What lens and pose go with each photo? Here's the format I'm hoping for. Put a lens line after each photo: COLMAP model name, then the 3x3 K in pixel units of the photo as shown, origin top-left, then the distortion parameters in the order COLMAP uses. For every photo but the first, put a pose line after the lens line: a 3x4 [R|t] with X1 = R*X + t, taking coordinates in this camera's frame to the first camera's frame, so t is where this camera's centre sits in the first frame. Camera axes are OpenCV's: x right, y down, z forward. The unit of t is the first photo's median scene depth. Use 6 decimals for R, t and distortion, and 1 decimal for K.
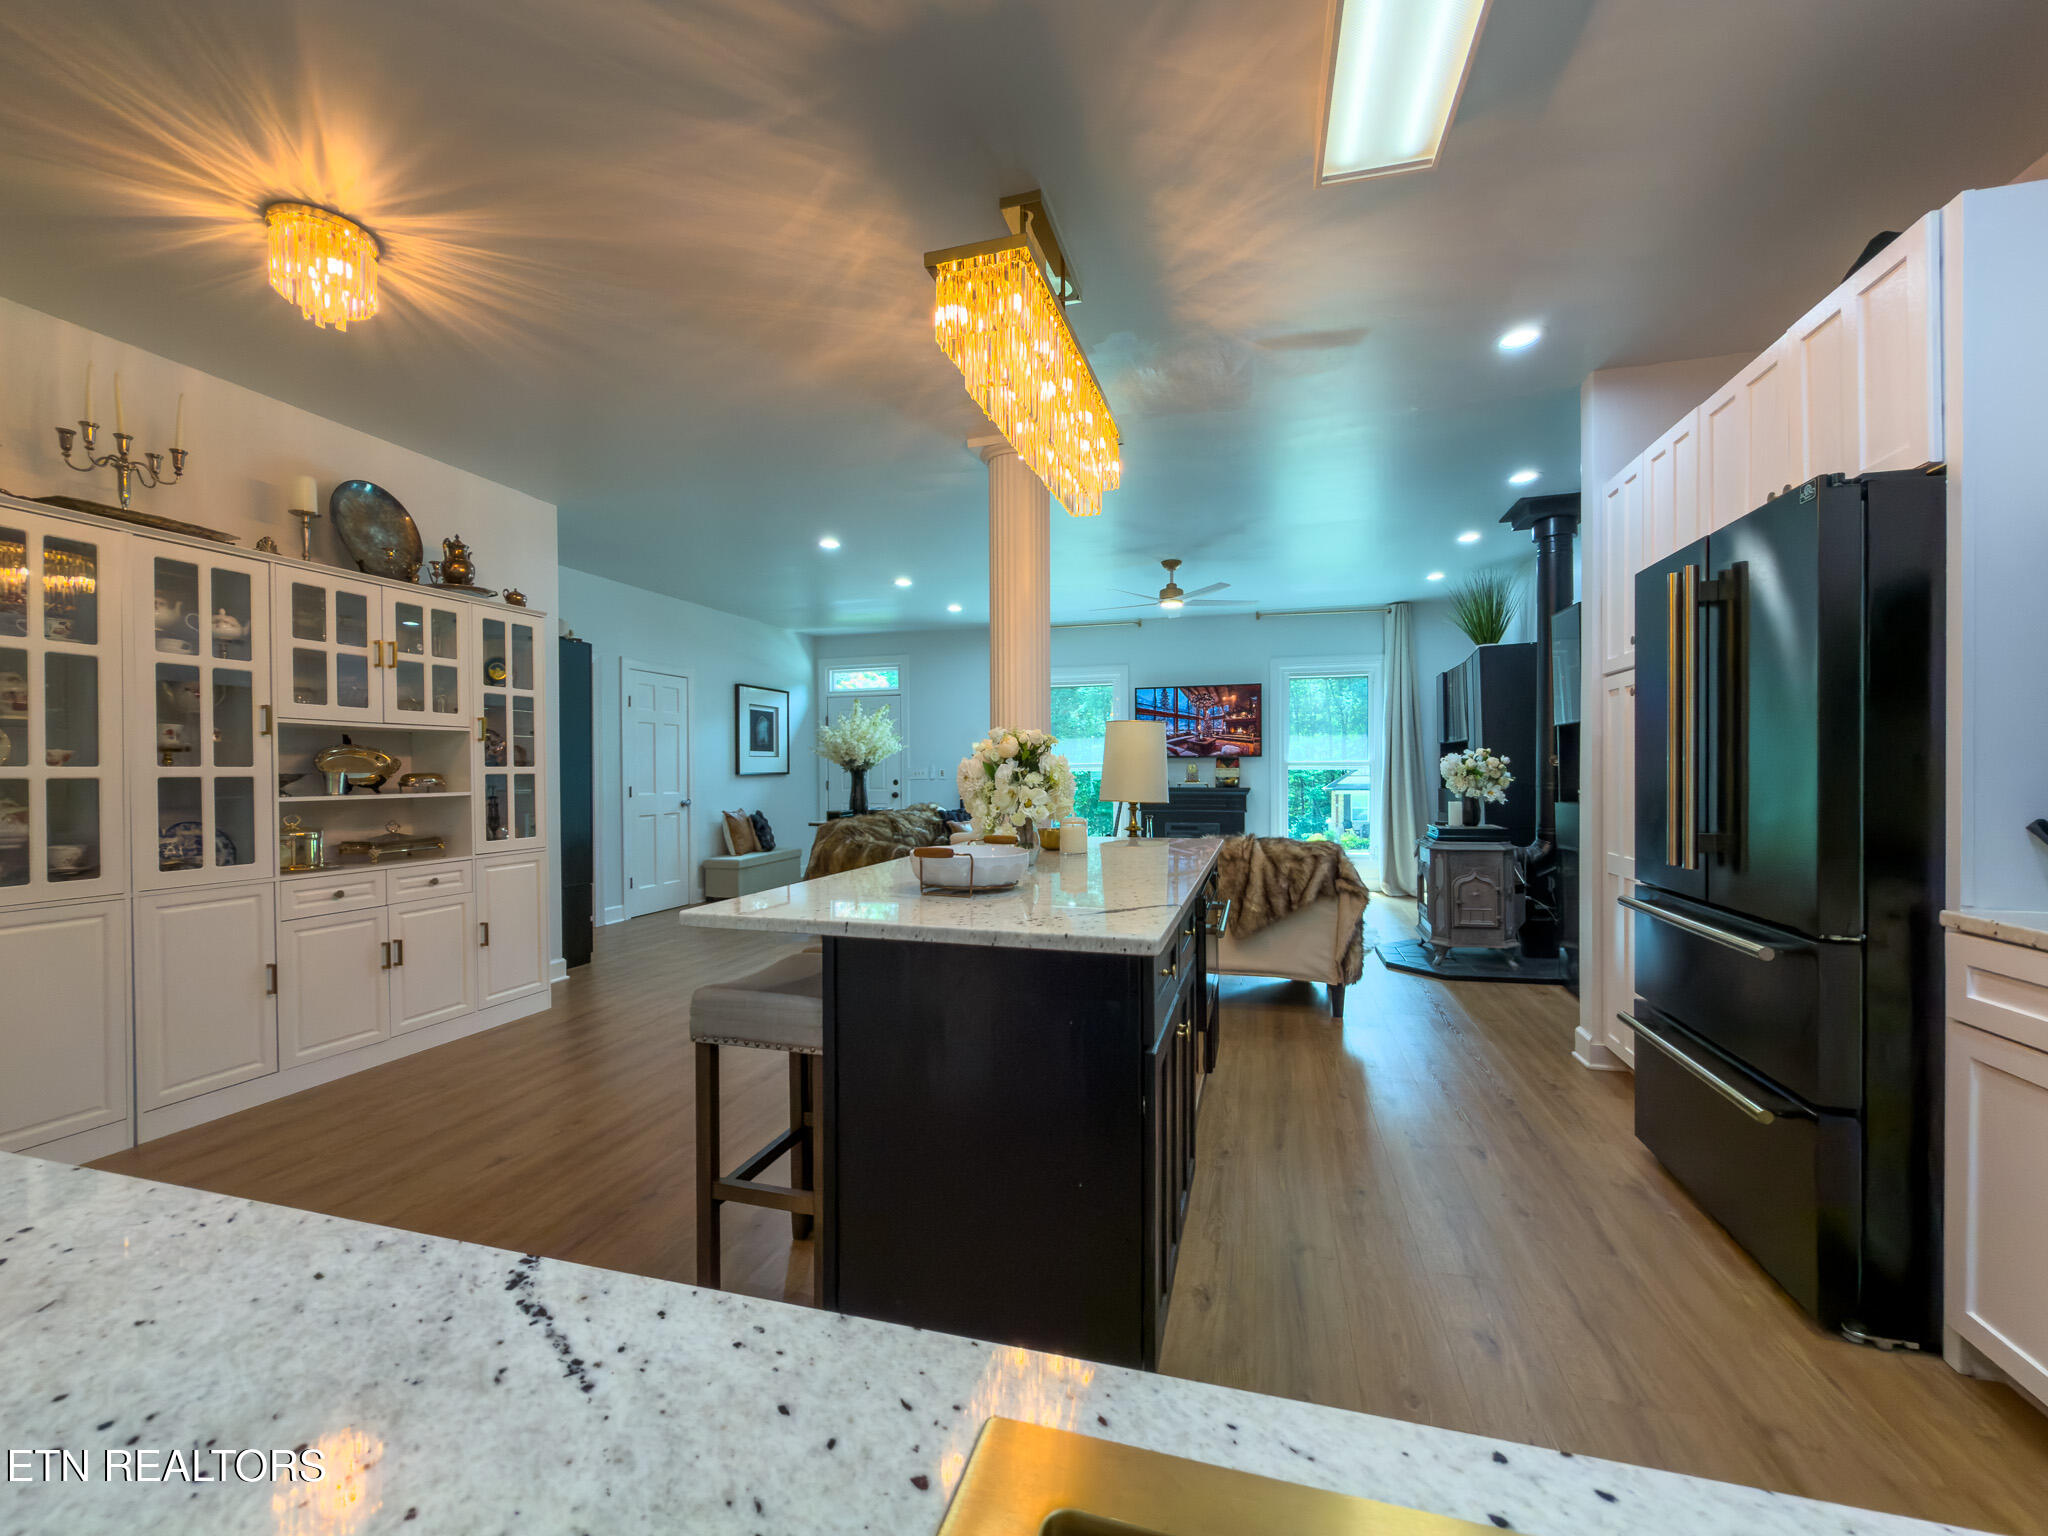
lens RADIAL K [[827.4, 0, 1025.4], [0, 827.4, 777.9], [0, 0, 1]] dist [-0.003010, -0.000189]
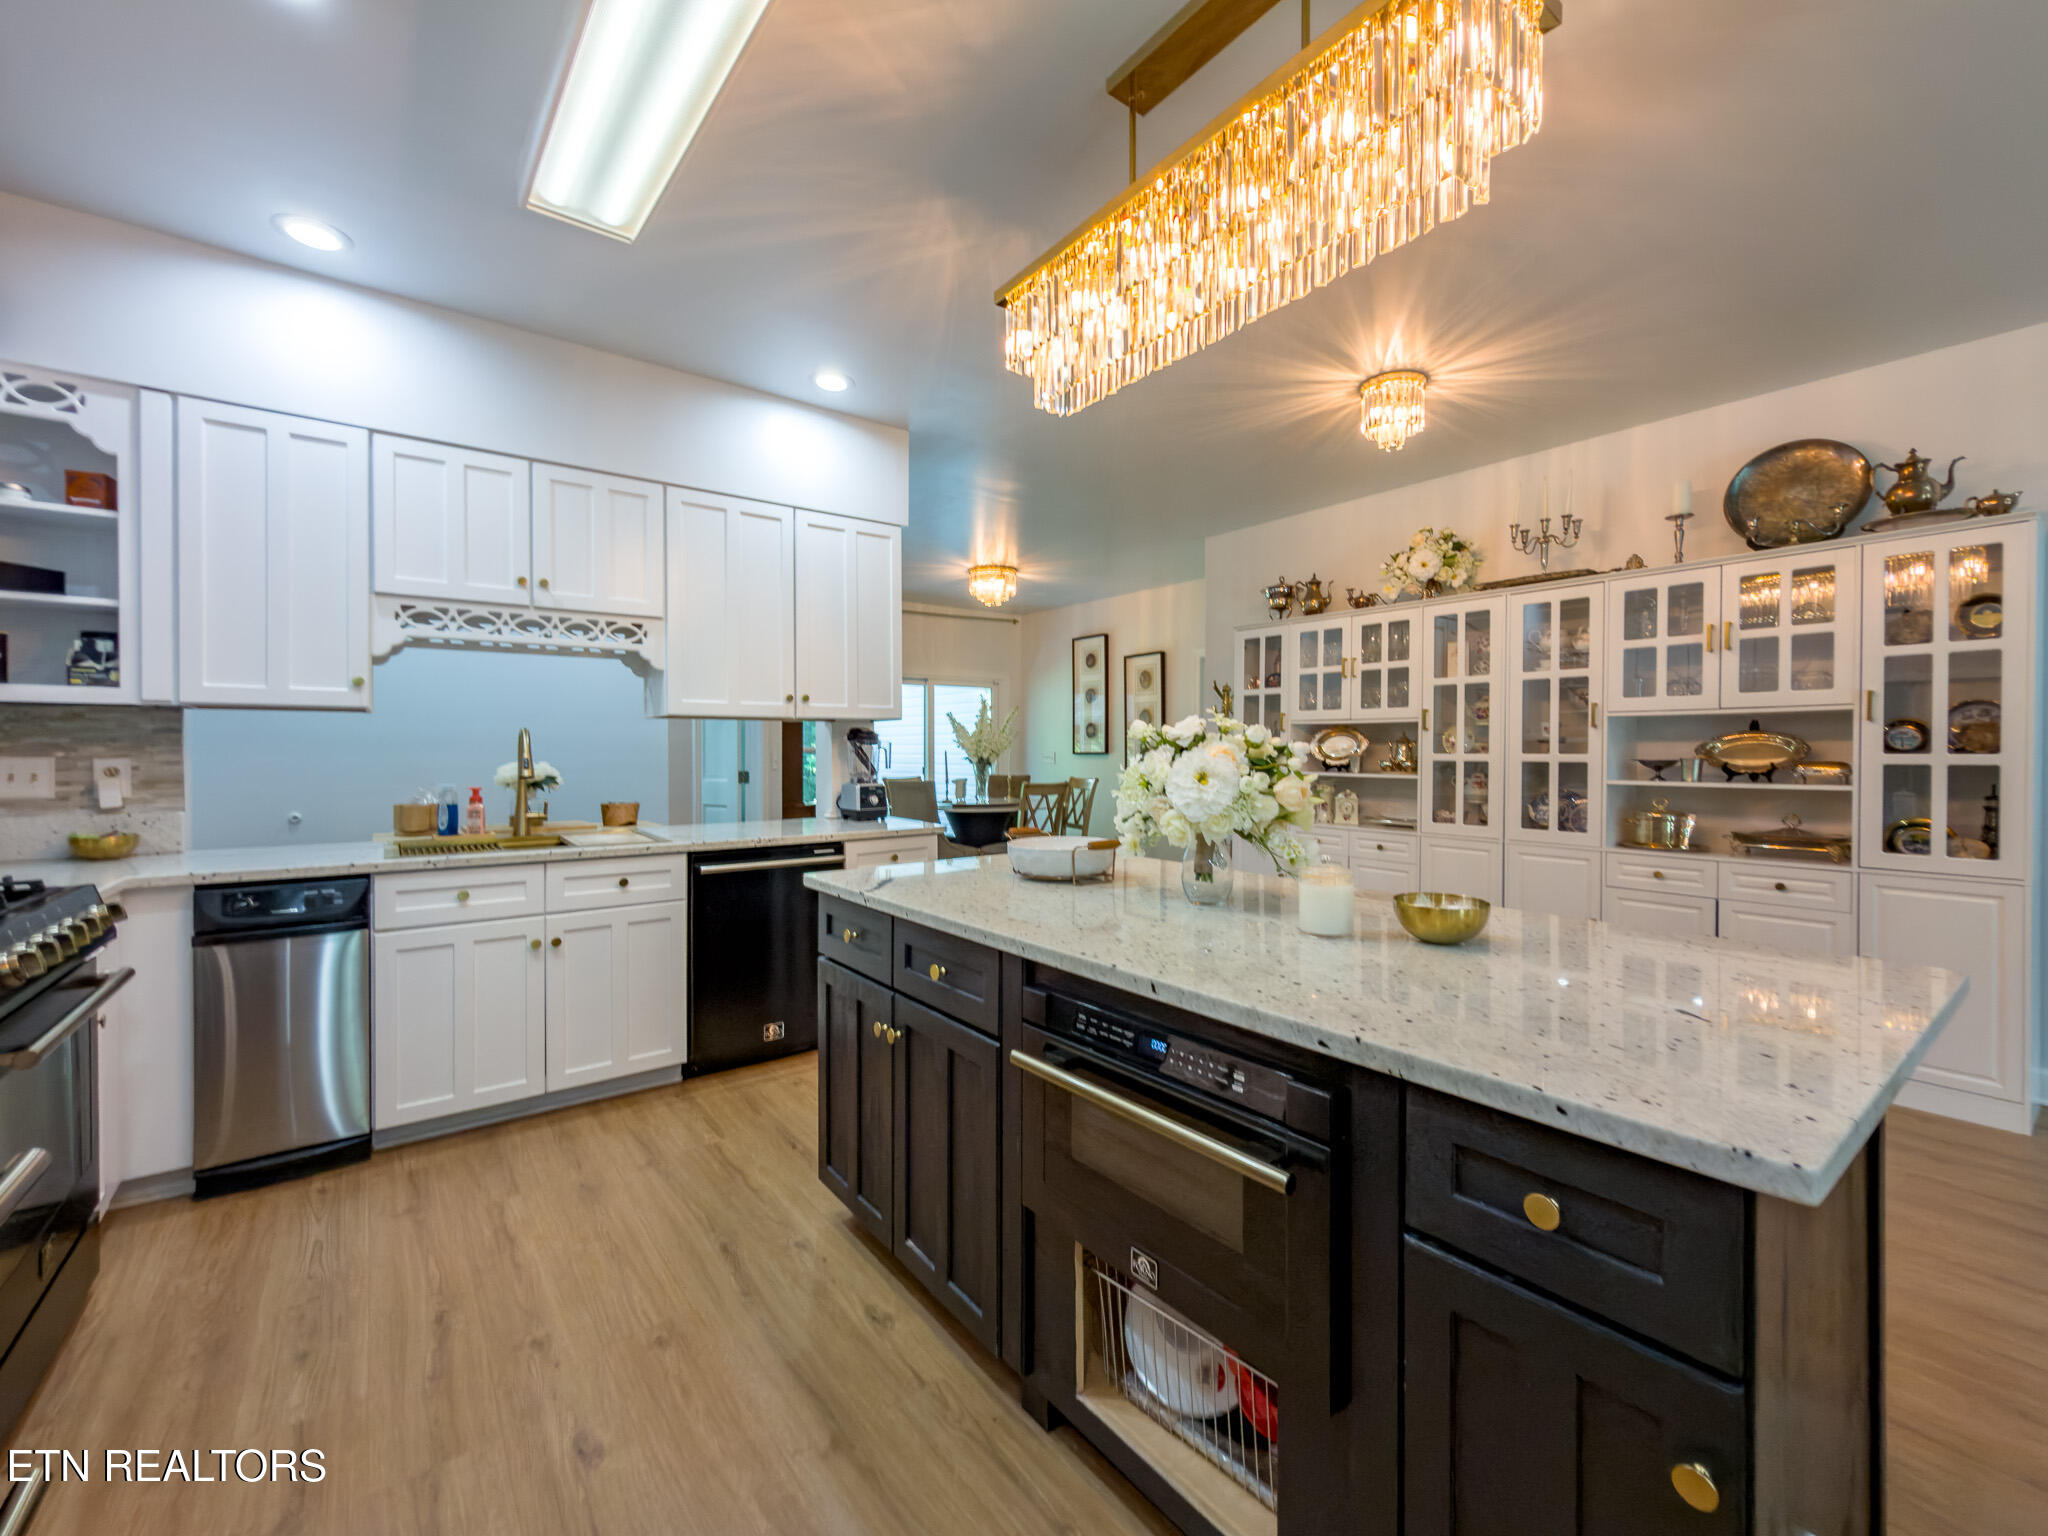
lens RADIAL K [[838.2, 0, 1014.4], [0, 838.2, 759.5], [0, 0, 1]] dist [-0.017783, 0.000097]
pose [[-0.600788, 0.011872, -0.799320, 0.404754], [-0.006236, 0.999790, 0.019536, -0.017095], [0.799384, 0.016722, -0.600587, 0.769428]]
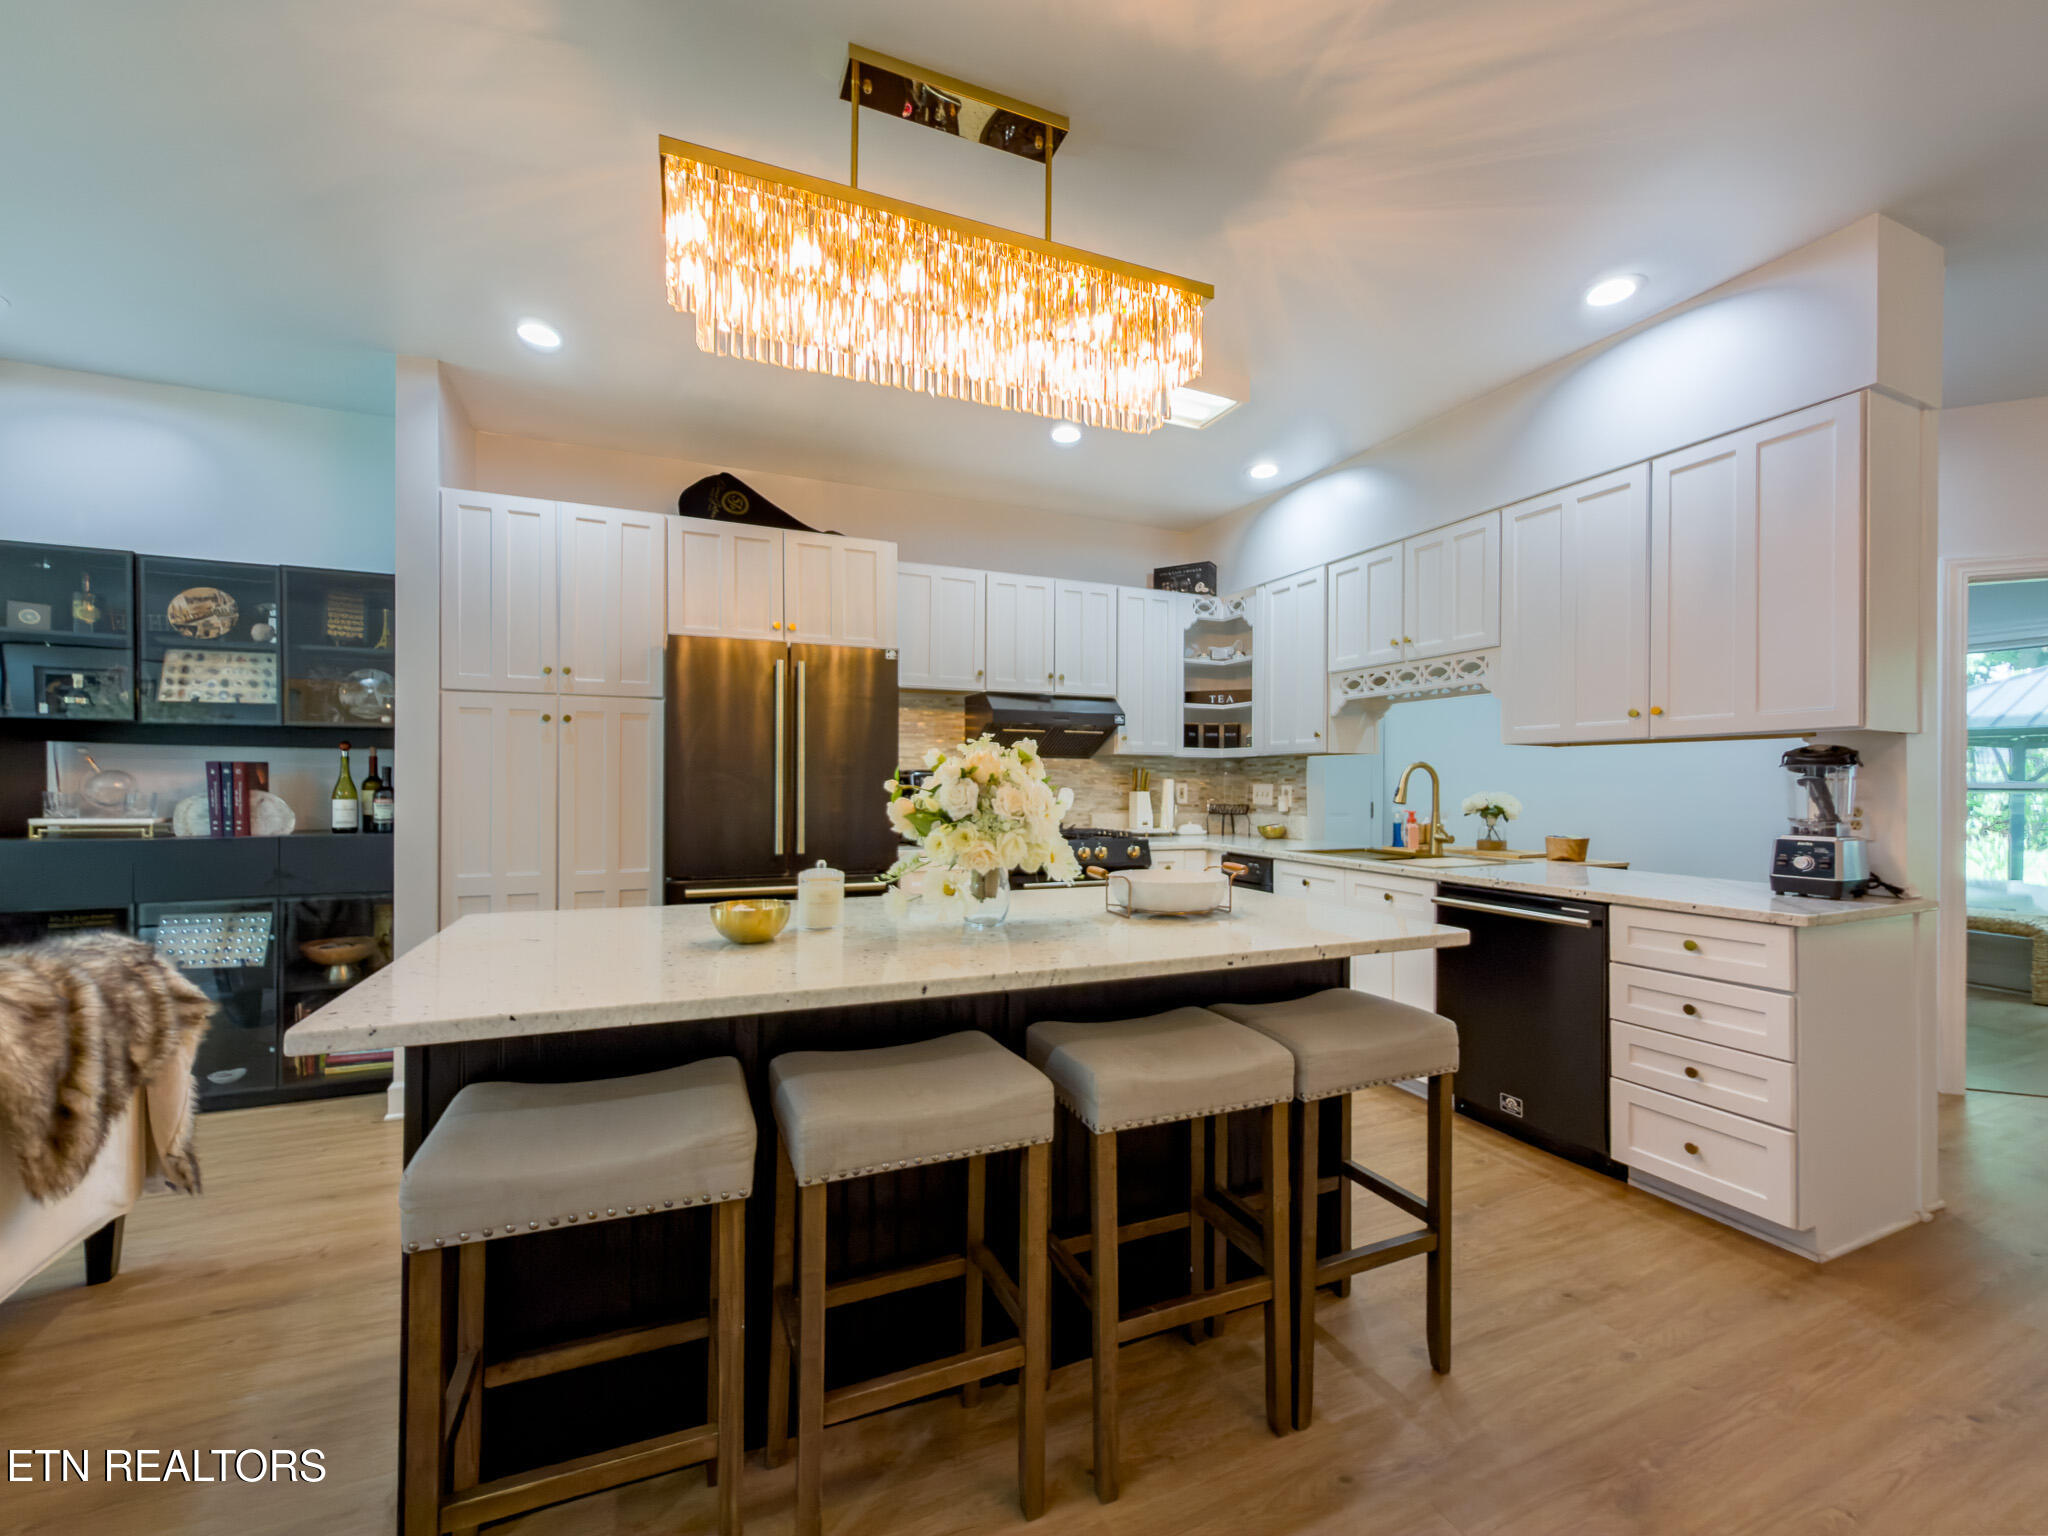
lens RADIAL K [[827.4, 0, 1025.4], [0, 827.4, 777.9], [0, 0, 1]] dist [-0.003010, -0.000189]
pose [[-0.624716, 0.004870, 0.780837, -0.363943], [0.005277, 0.999984, -0.002014, -0.011432], [-0.780834, 0.002862, -0.624732, 0.849672]]
